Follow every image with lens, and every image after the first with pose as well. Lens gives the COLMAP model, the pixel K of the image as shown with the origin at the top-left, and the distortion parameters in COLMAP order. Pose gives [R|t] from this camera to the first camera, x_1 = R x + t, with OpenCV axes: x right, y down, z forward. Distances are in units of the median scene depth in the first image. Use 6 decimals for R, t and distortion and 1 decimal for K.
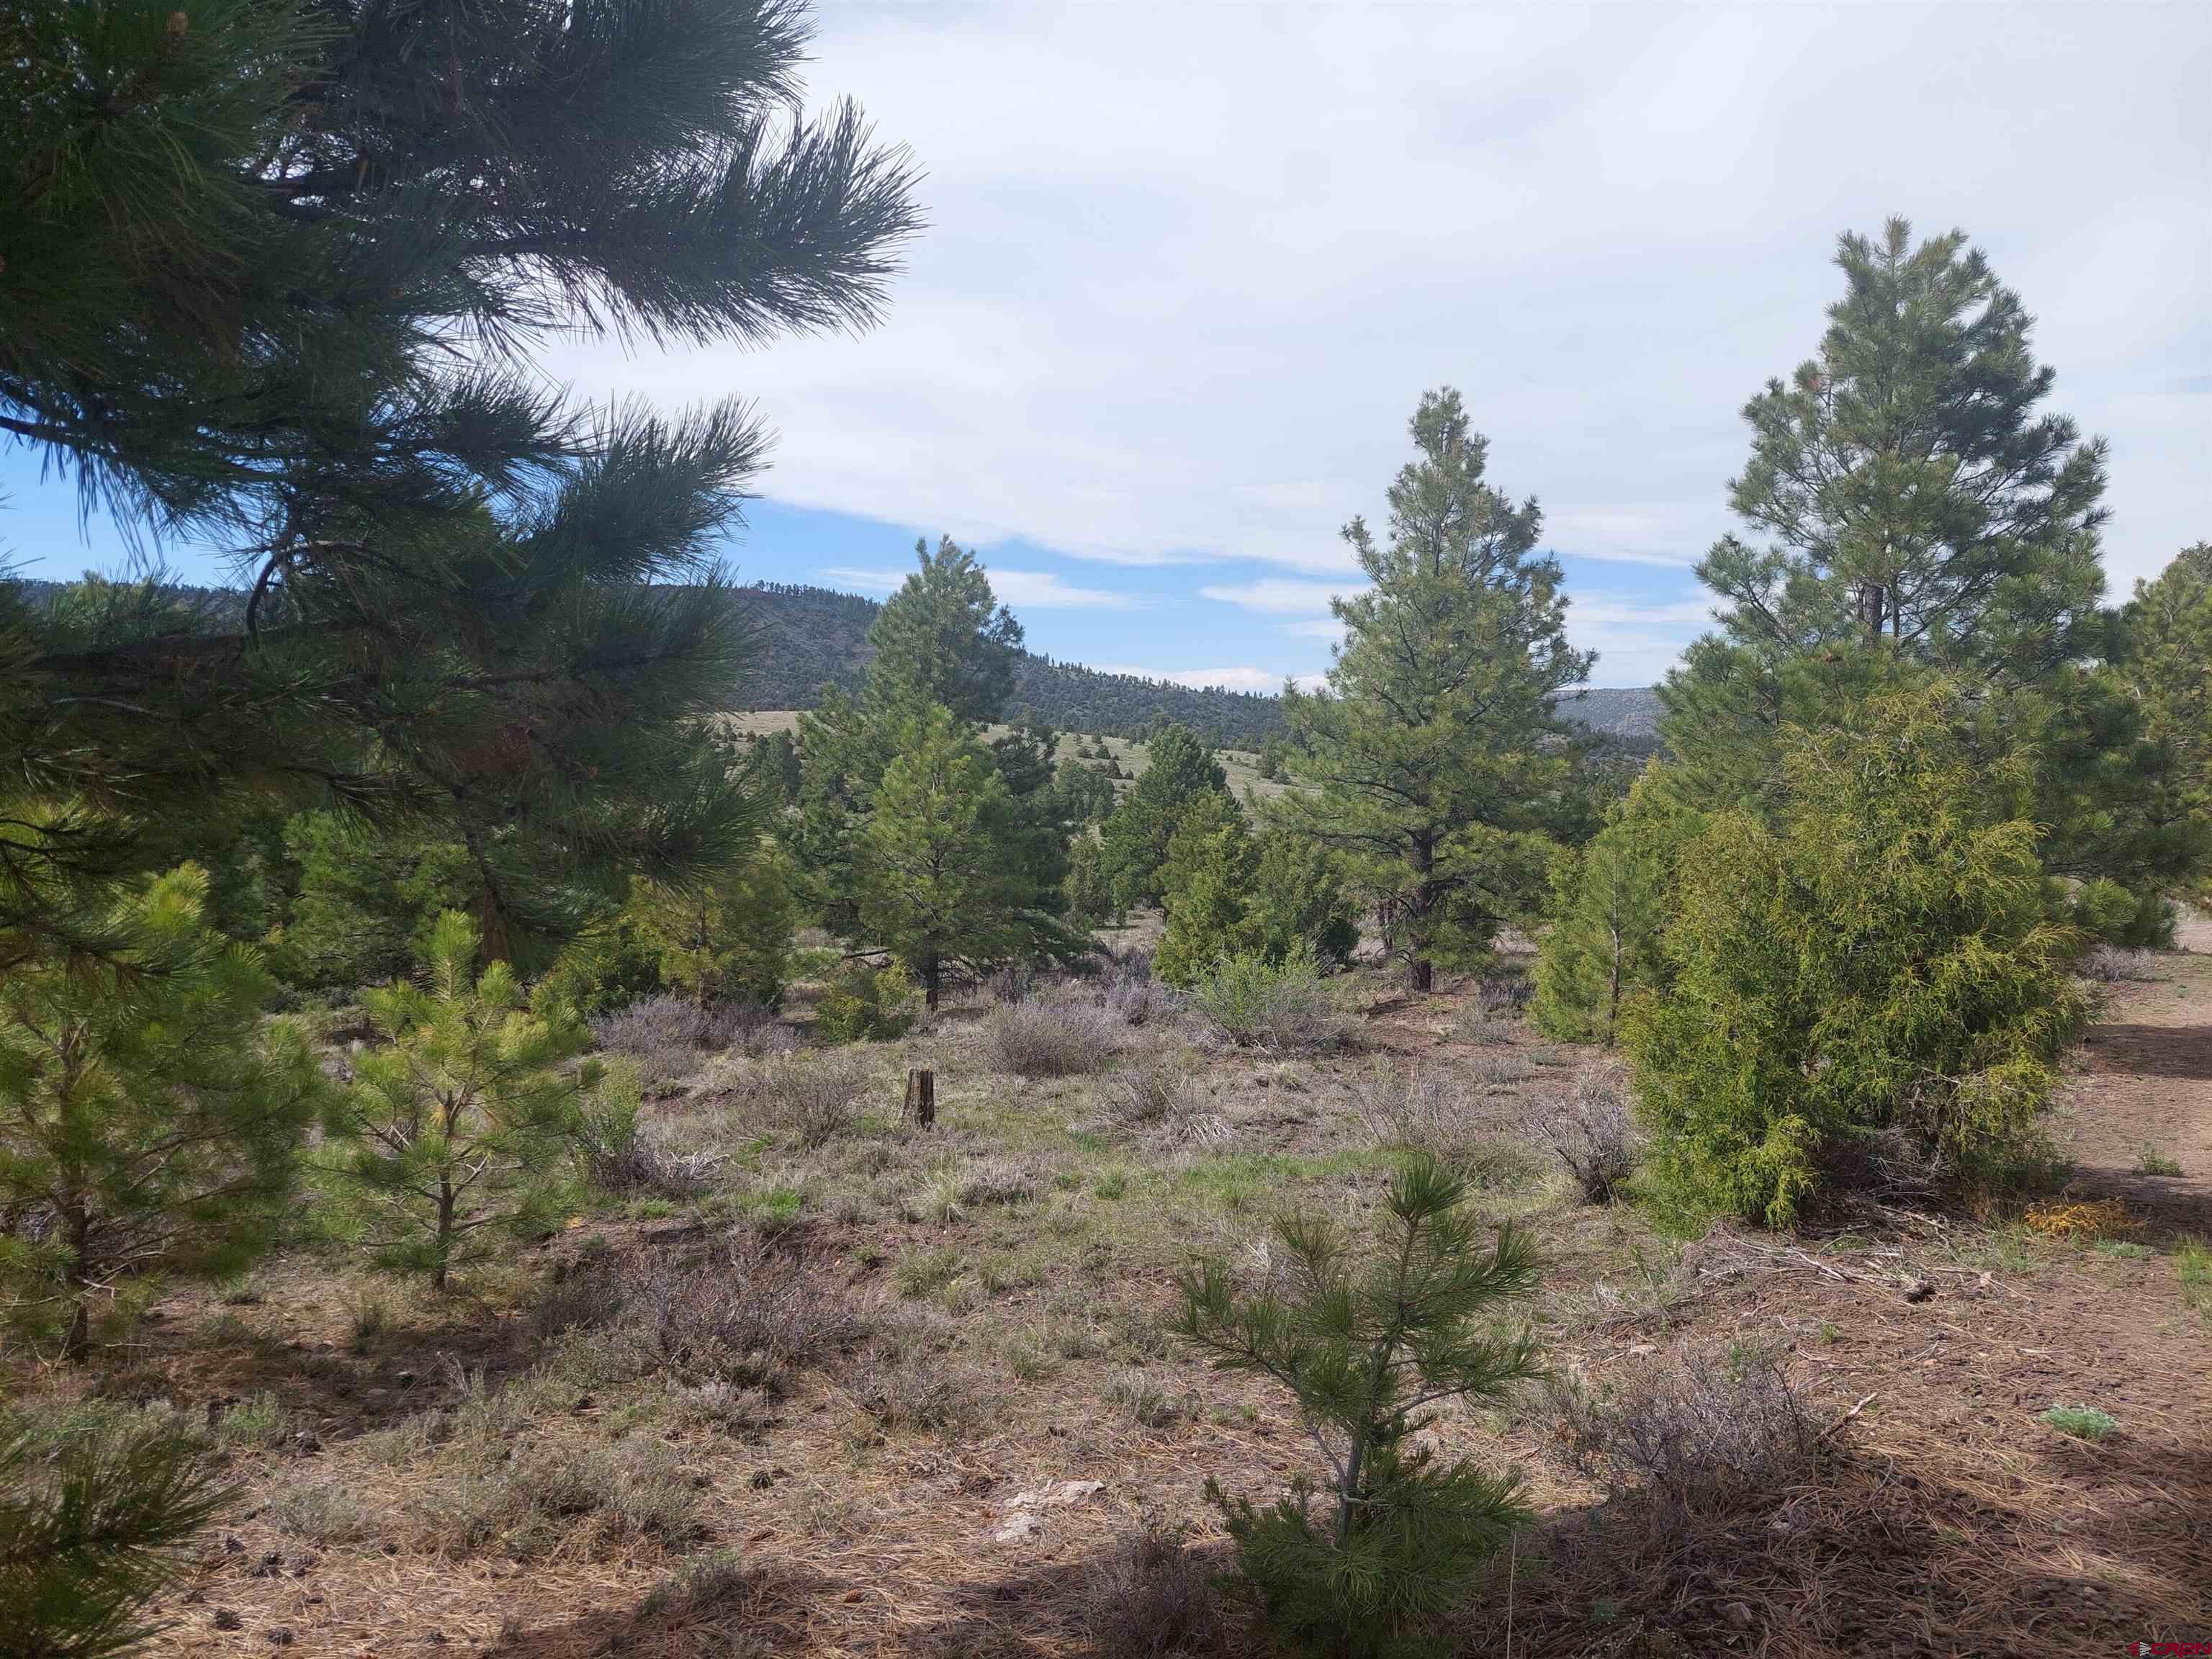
lens RADIAL K [[1364.9, 0, 1106.2], [0, 1364.9, 848.9], [0, 0, 1]] dist [0.047116, -0.030876]
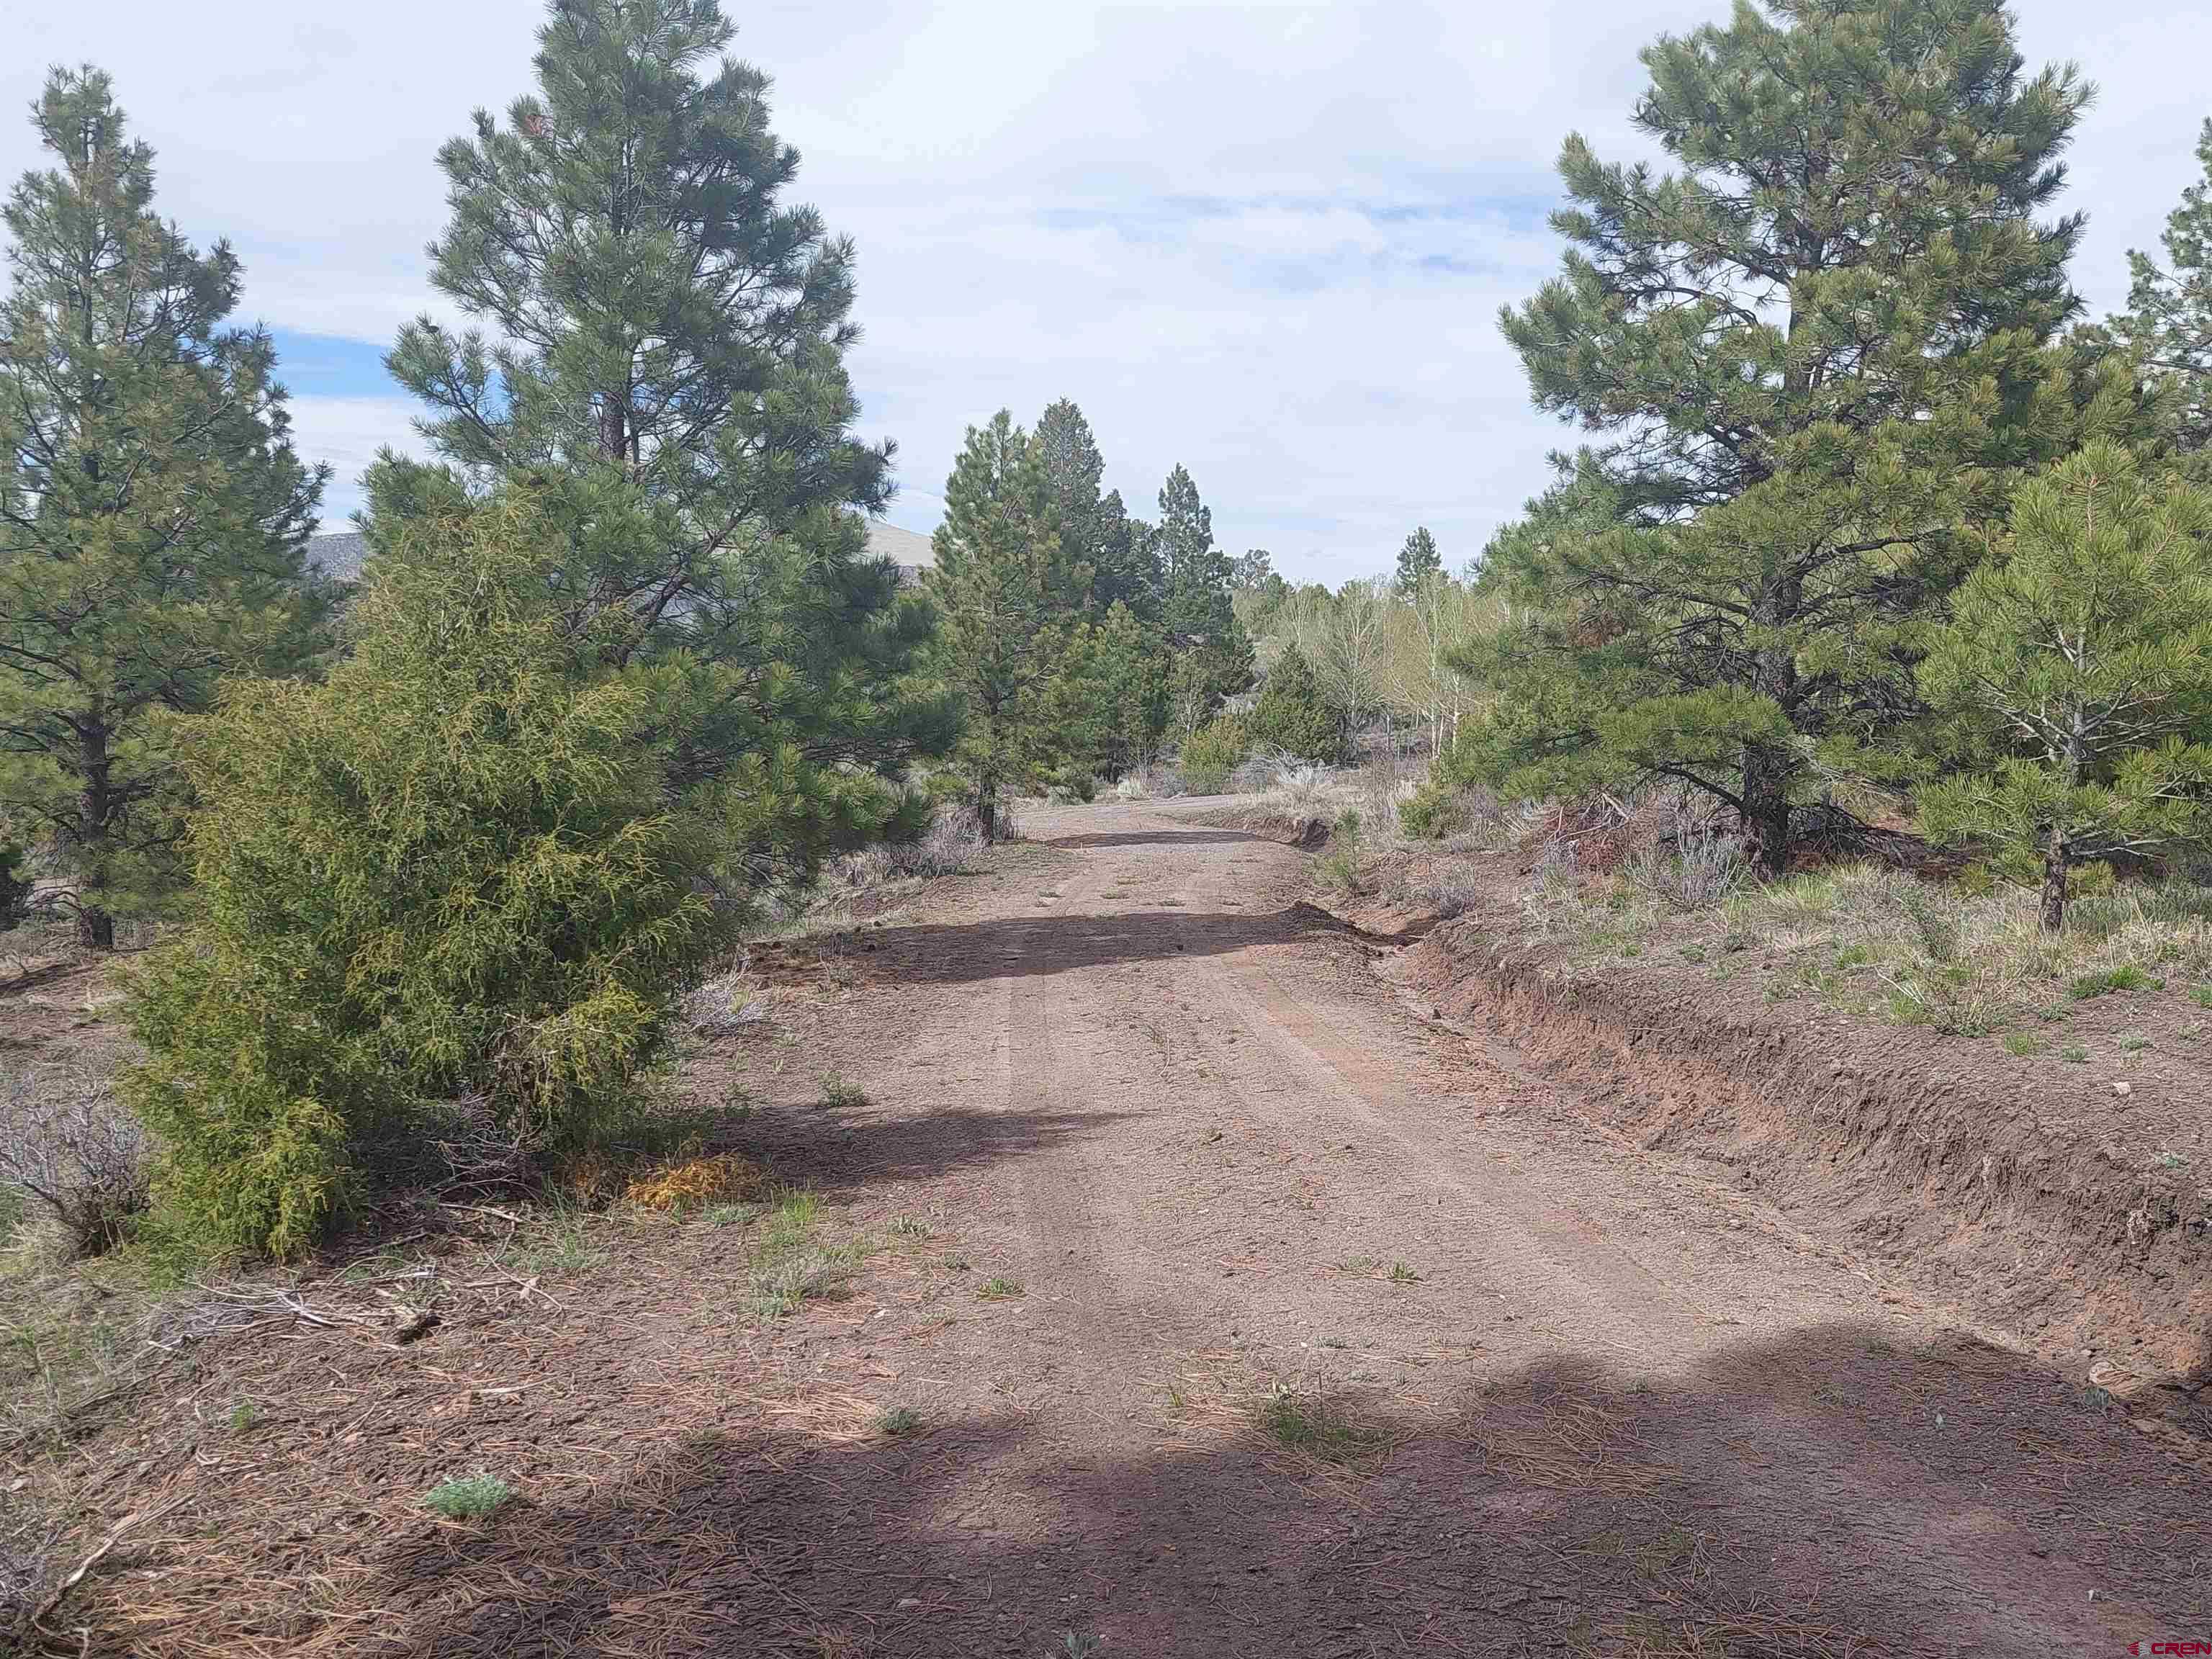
lens RADIAL K [[1547.7, 0, 1106.0], [0, 1547.7, 829.5], [0, 0, 1]] dist [0.072140, -0.086509]
pose [[0.876377, -0.043568, 0.479651, 0.380133], [0.021231, 0.998427, 0.051899, 0.016811], [-0.481157, -0.035300, 0.875923, 0.080105]]
